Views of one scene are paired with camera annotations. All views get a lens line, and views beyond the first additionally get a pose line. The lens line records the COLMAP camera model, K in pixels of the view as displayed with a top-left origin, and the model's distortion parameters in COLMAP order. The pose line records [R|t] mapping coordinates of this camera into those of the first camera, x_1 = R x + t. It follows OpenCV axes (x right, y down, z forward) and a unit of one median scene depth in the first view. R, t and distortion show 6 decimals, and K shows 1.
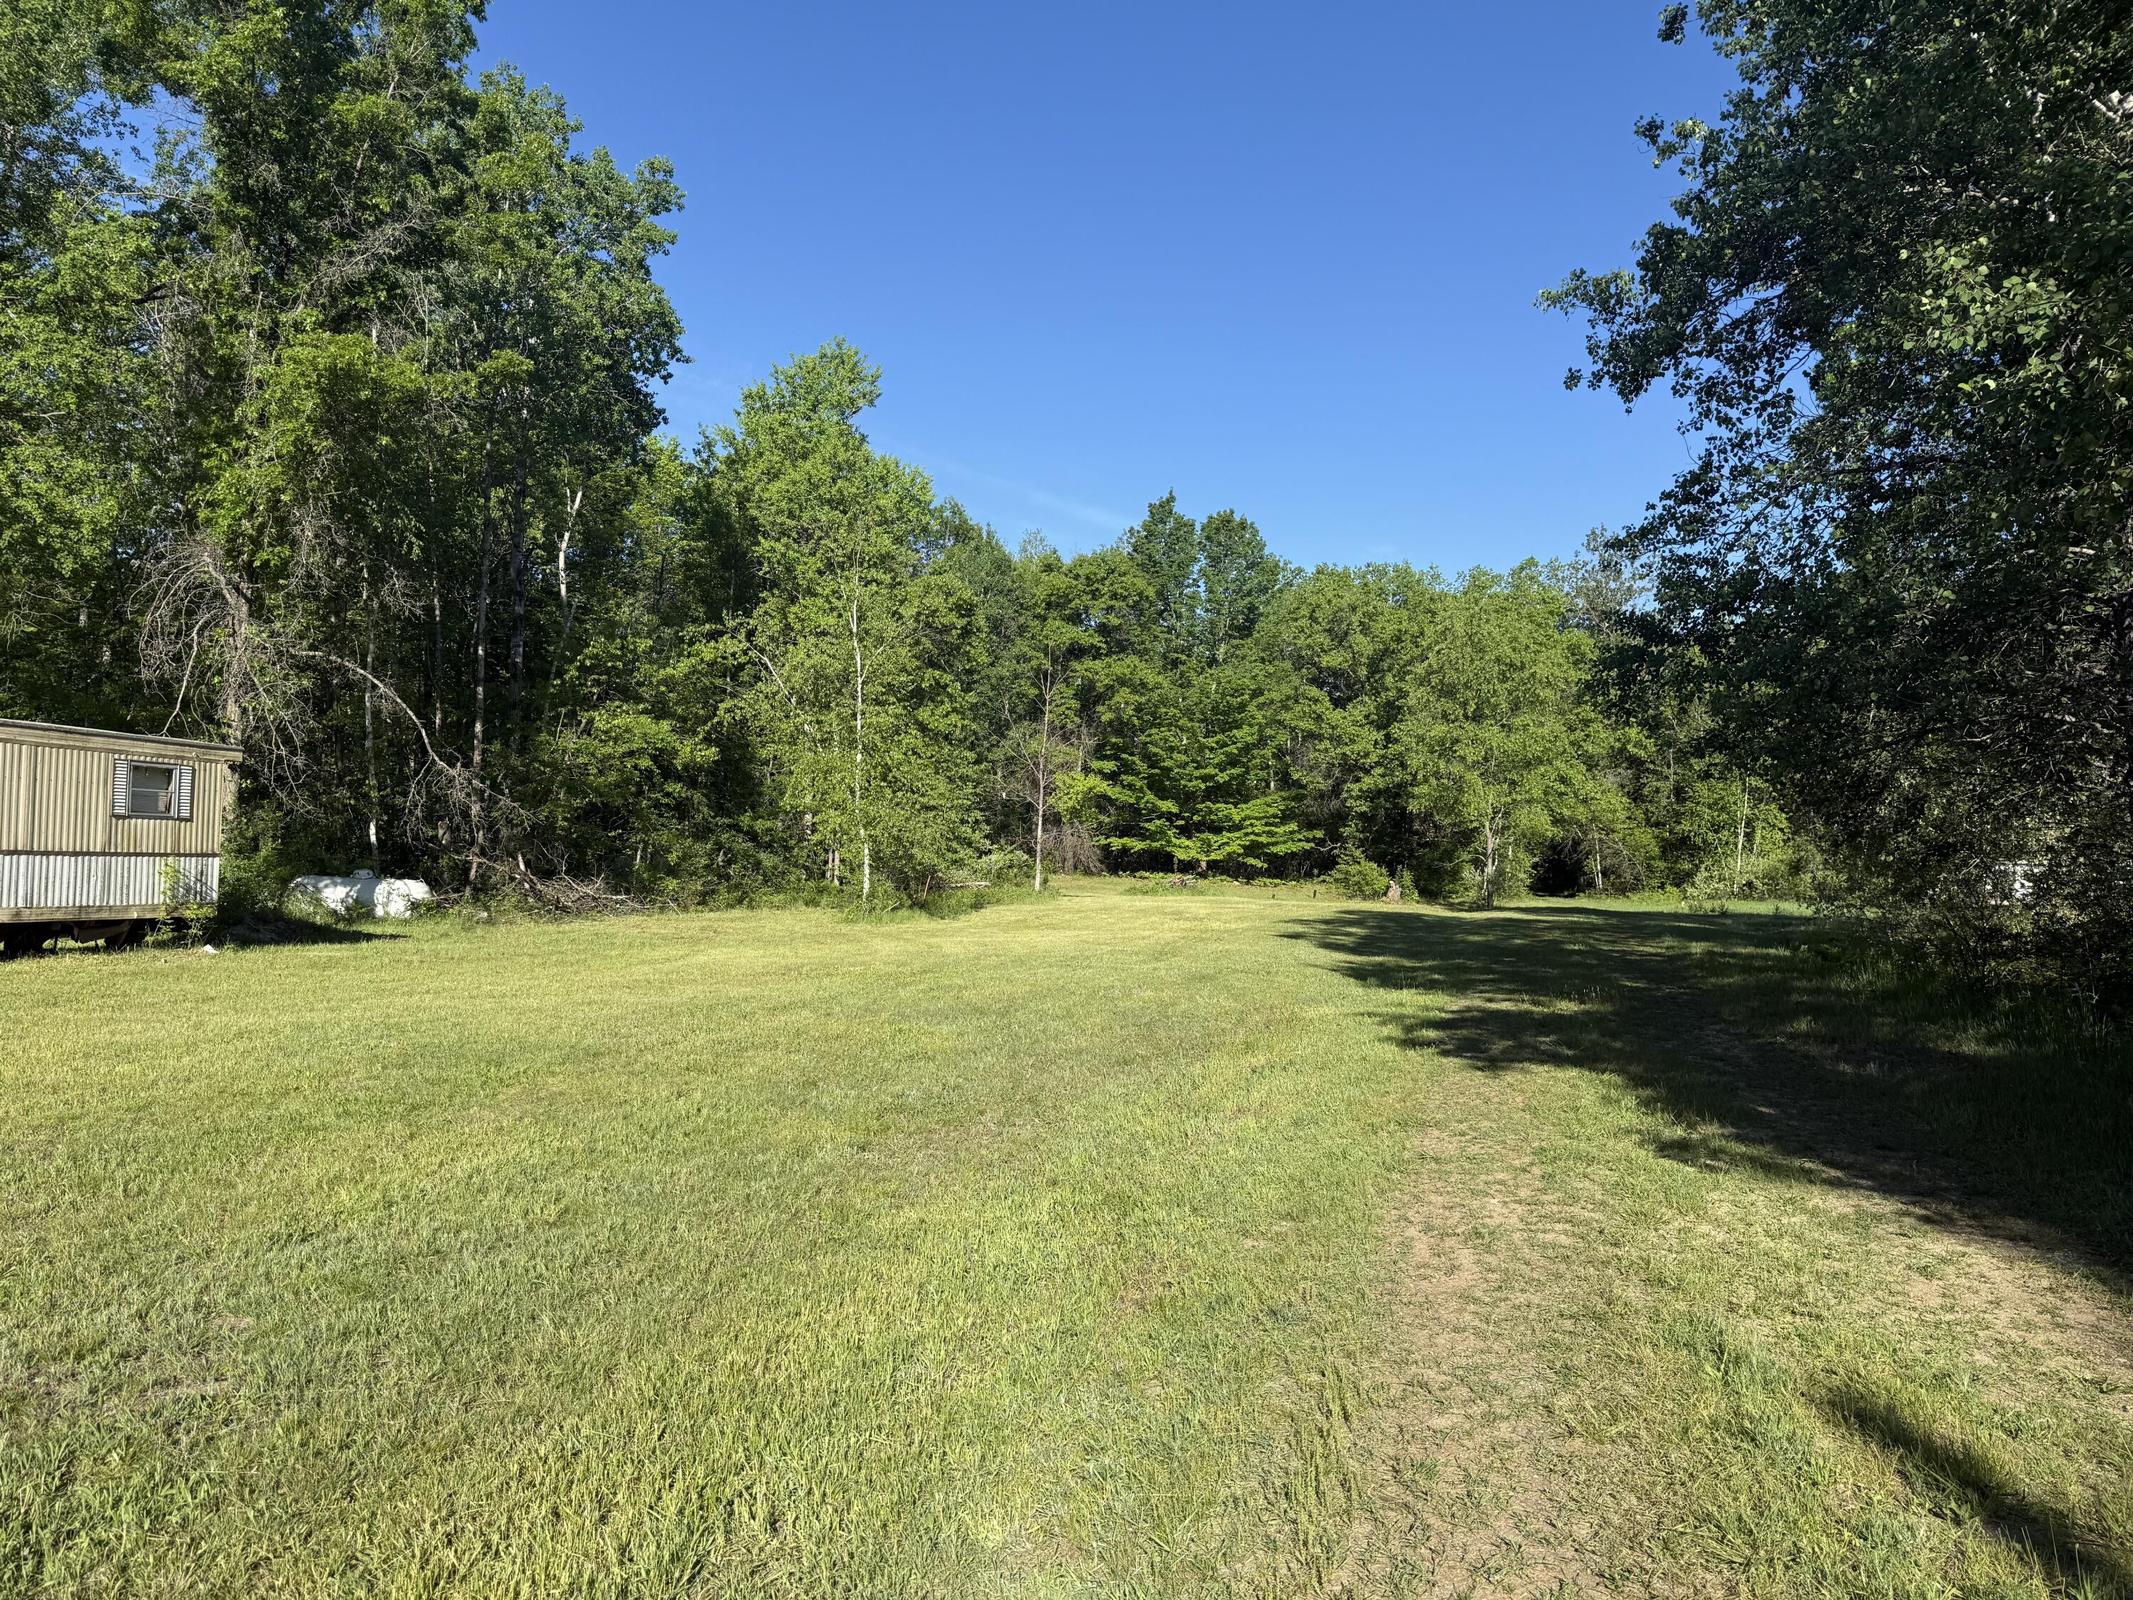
lens RADIAL K [[1459.5, 0, 1018.0], [0, 1459.5, 812.5], [0, 0, 1]] dist [0.024035, -0.028969]
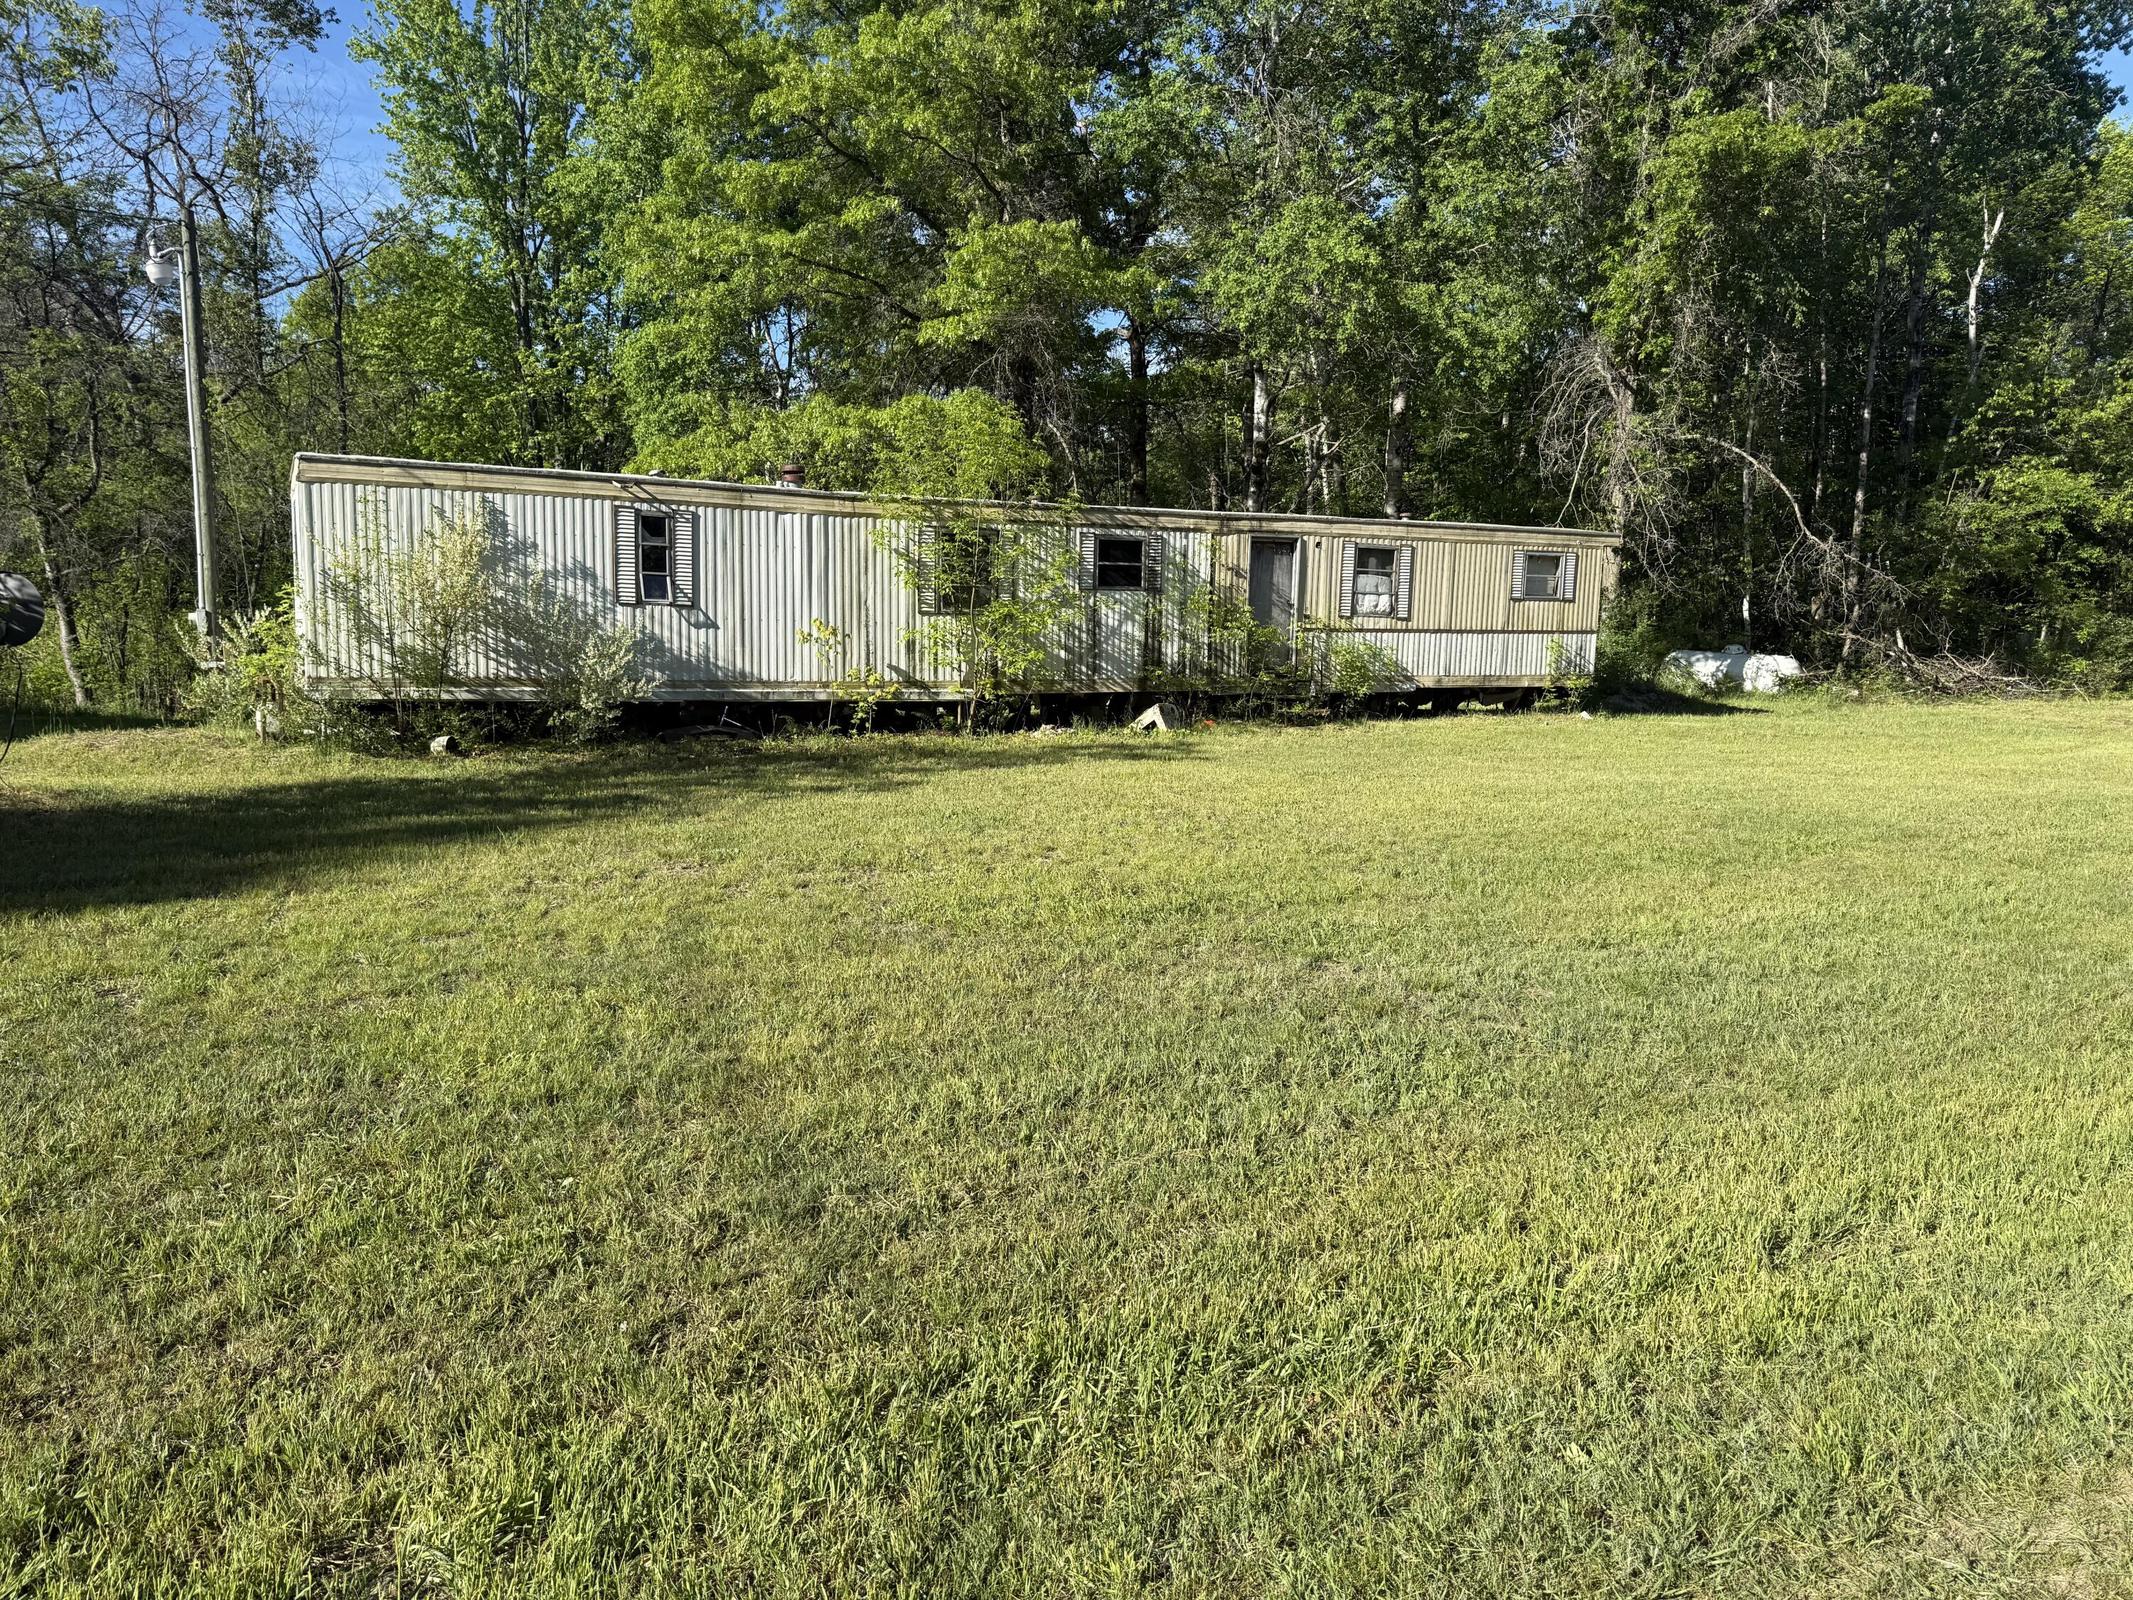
lens RADIAL K [[1459.5, 0, 1018.0], [0, 1459.5, 812.5], [0, 0, 1]] dist [0.024035, -0.028969]
pose [[0.628861, 0.094011, -0.771814, 0.049882], [0.026051, 0.989558, 0.141760, -0.004302], [0.777082, -0.109253, 0.619845, -0.049548]]
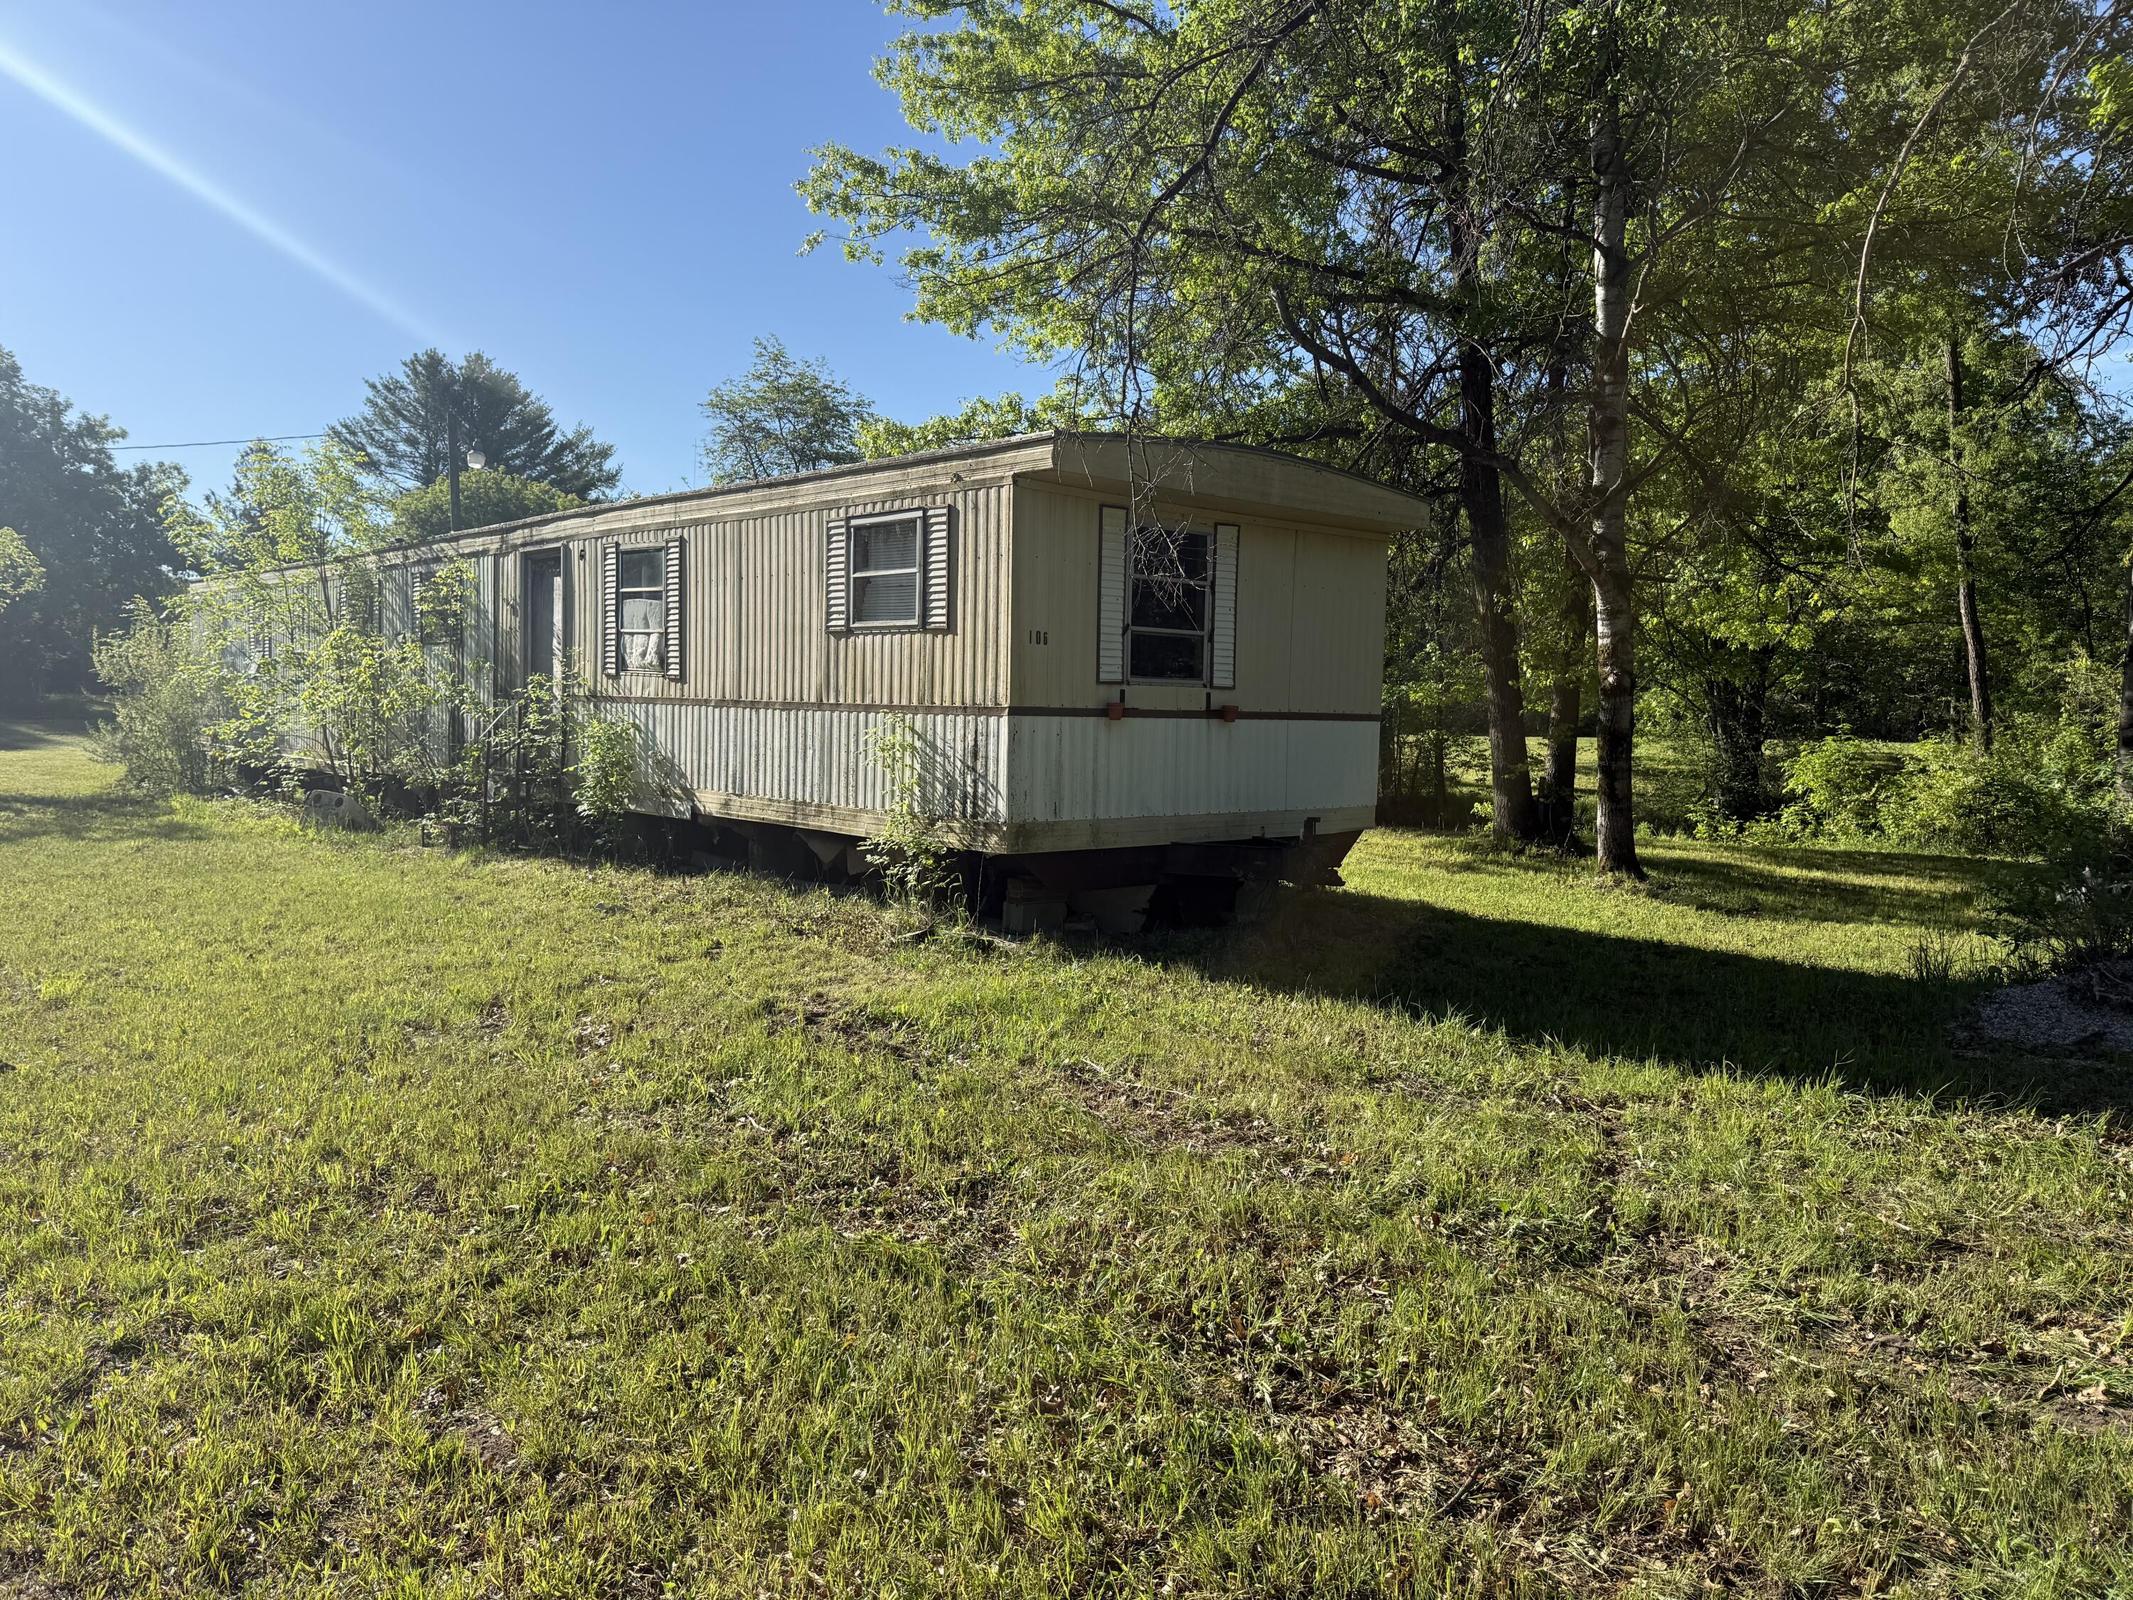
lens RADIAL K [[1459.5, 0, 1018.0], [0, 1459.5, 812.5], [0, 0, 1]] dist [0.024035, -0.028969]
pose [[-0.523382, 0.032177, -0.851491, -0.173749], [-0.003793, 0.999189, 0.040091, 0.037087], [0.852090, 0.024213, -0.522835, 1.098922]]
